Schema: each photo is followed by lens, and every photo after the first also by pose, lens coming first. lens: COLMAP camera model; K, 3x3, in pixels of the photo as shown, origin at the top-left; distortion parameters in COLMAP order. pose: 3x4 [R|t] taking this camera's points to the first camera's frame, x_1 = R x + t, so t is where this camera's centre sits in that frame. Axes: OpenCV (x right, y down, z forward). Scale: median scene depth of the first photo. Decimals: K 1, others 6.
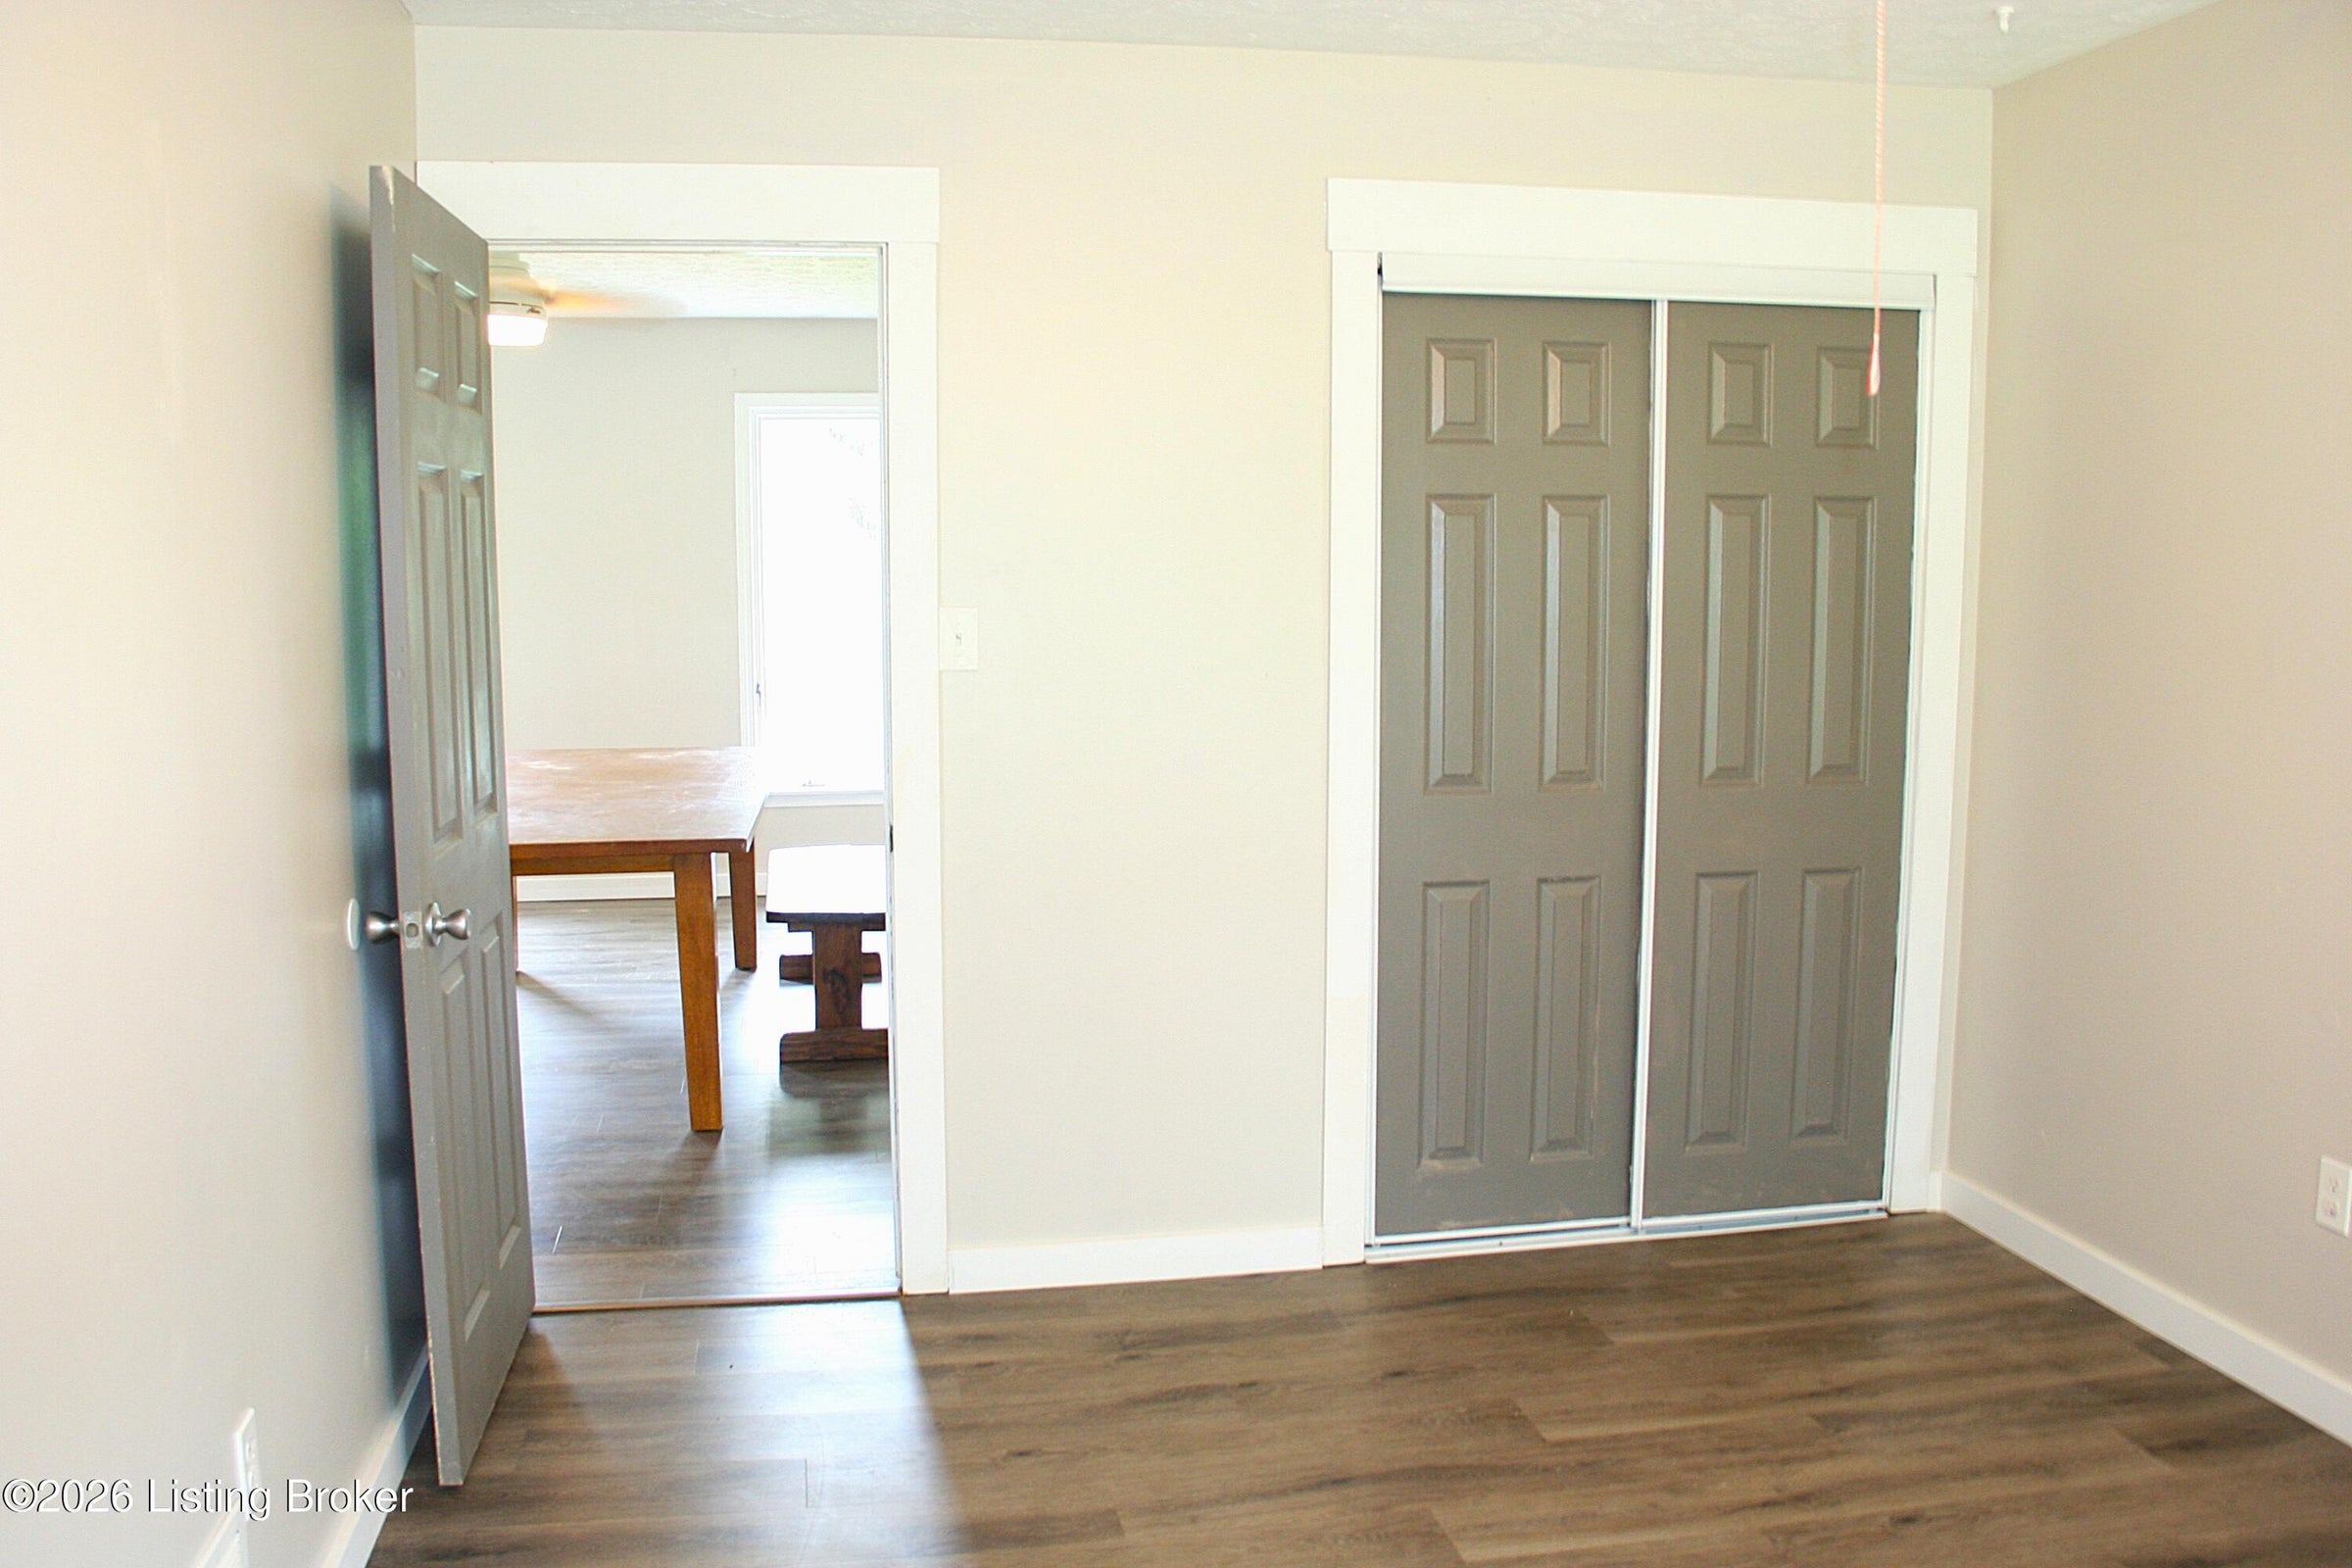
lens RADIAL K [[1994.3, 0, 1176.0], [0, 1994.3, 784.0], [0, 0, 1]] dist [-0.167497, 0.151344]
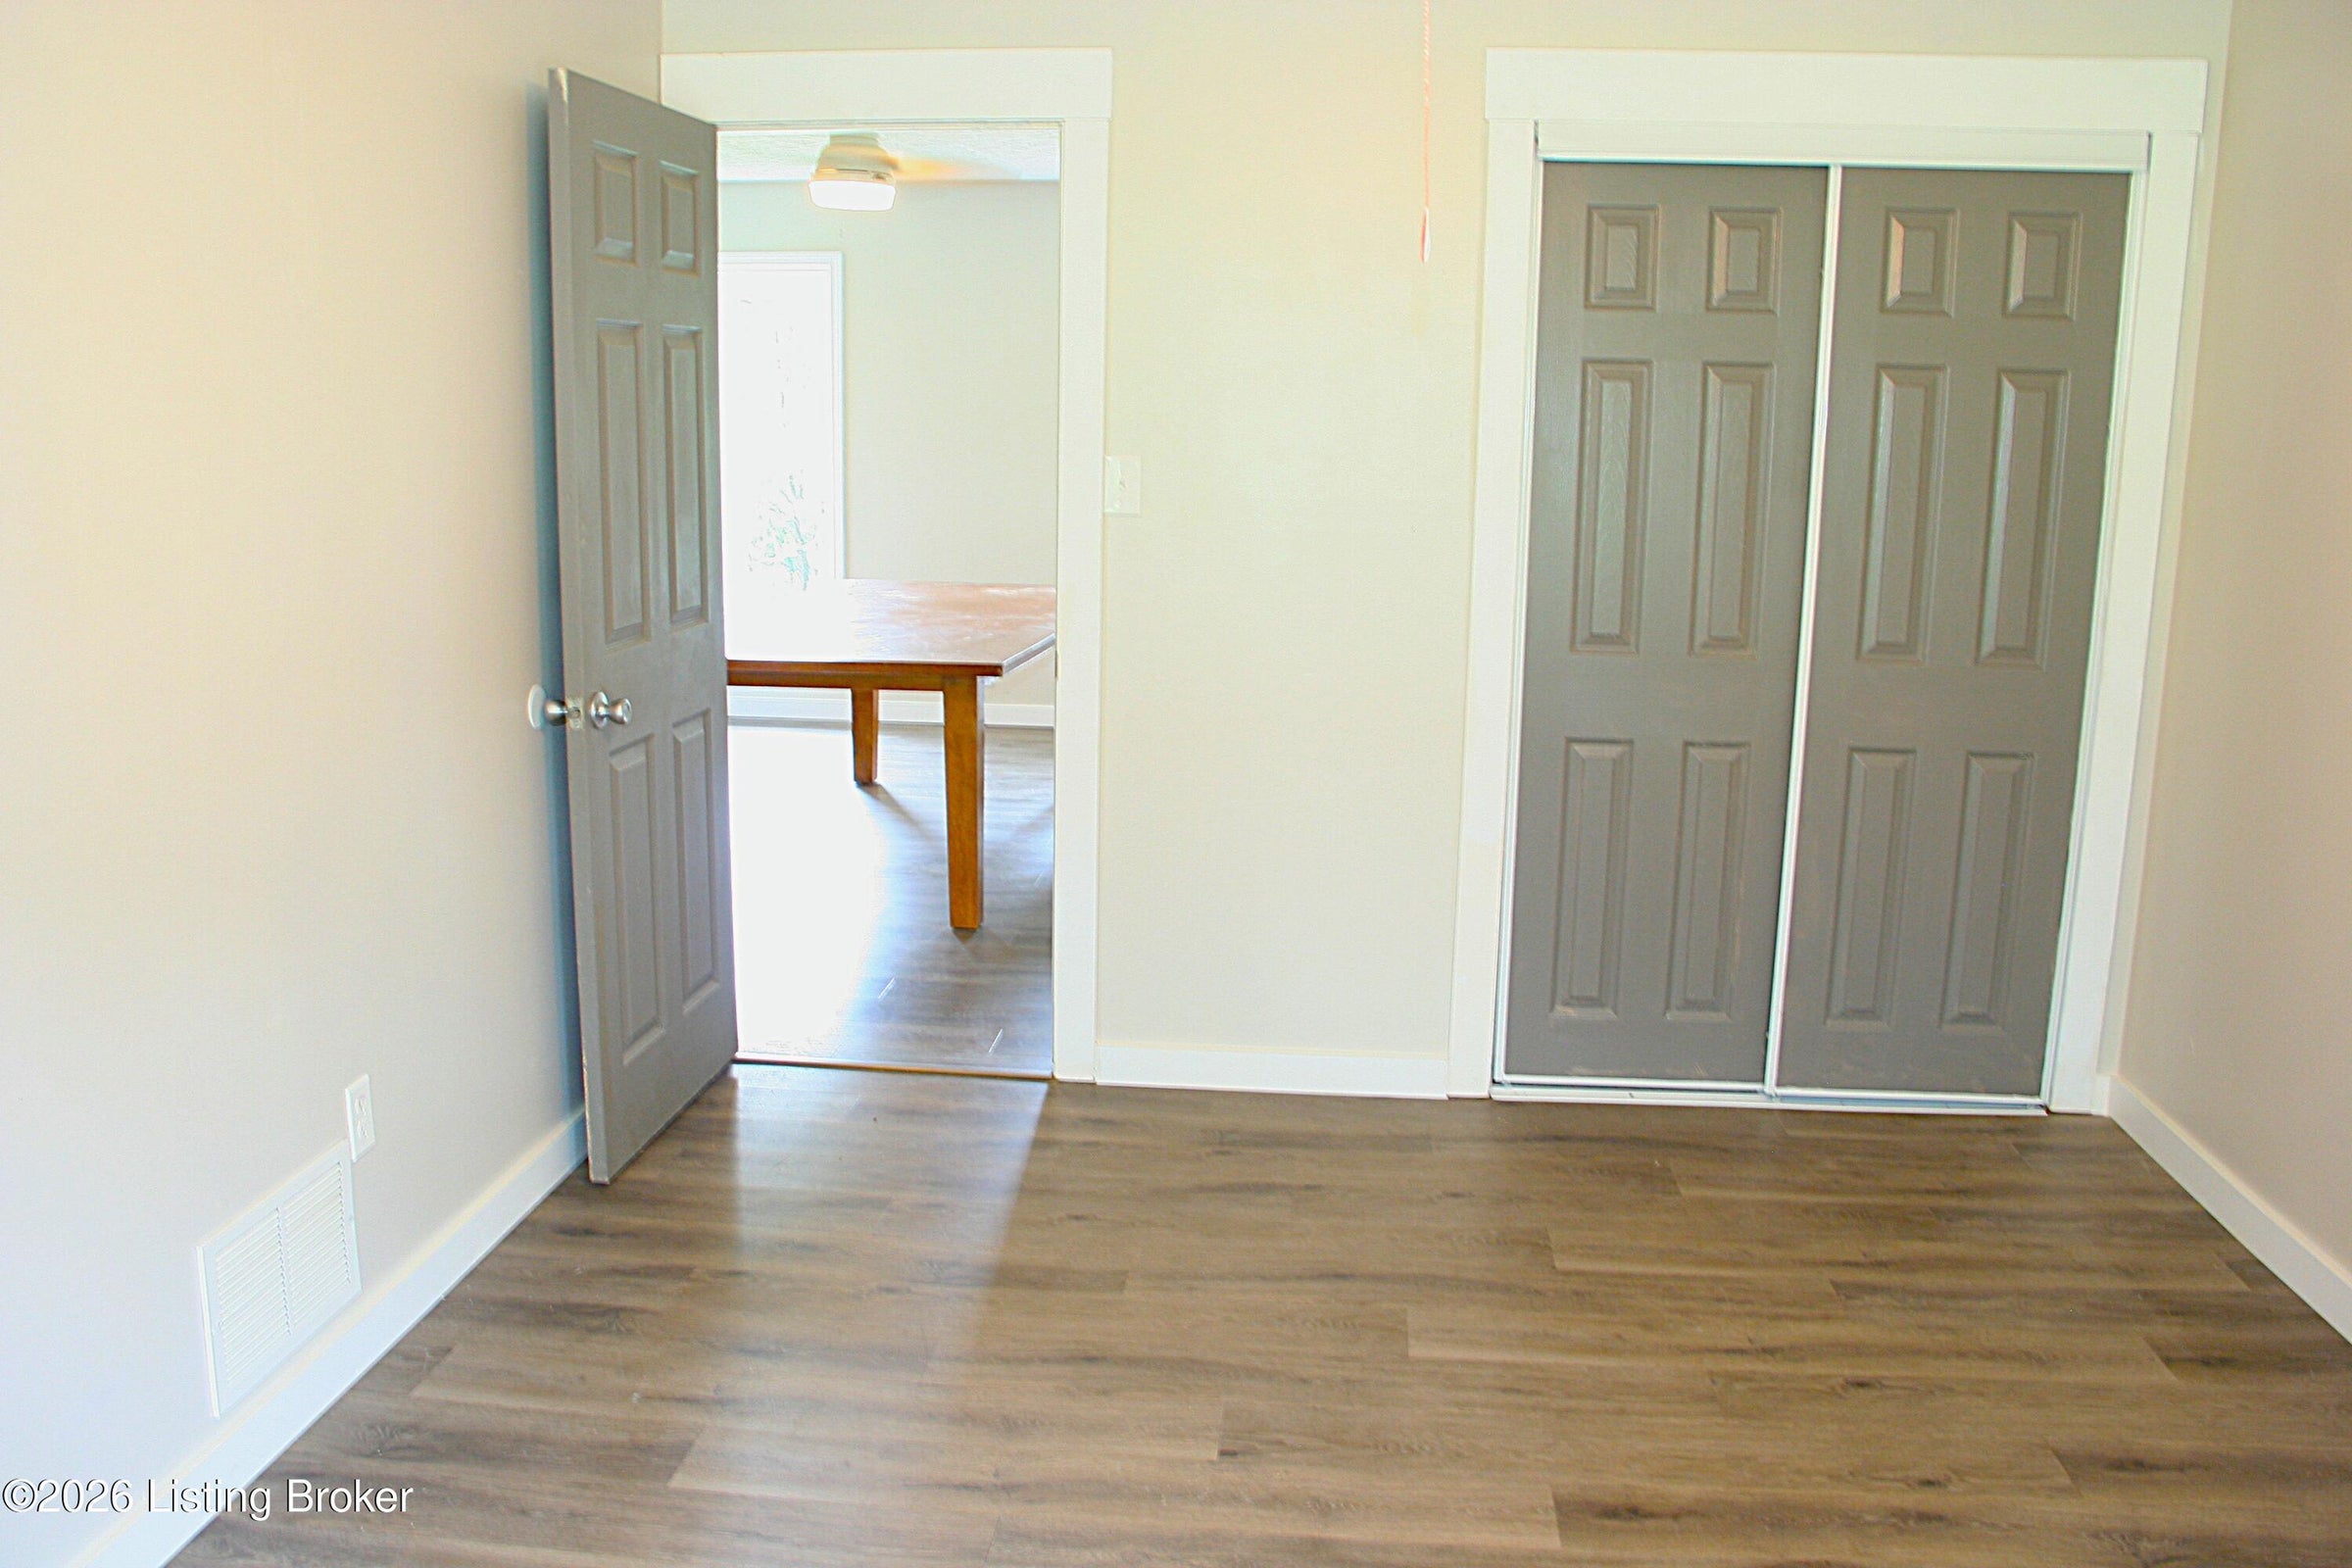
lens RADIAL K [[1985.4, 0, 1150.5], [0, 1985.4, 775.5], [0, 0, 1]] dist [-0.168616, 0.138563]
pose [[0.960575, 0.067678, -0.269657, 0.215988], [-0.049557, 0.996066, 0.073458, 0.005324], [0.273567, -0.057198, 0.960151, -0.046317]]
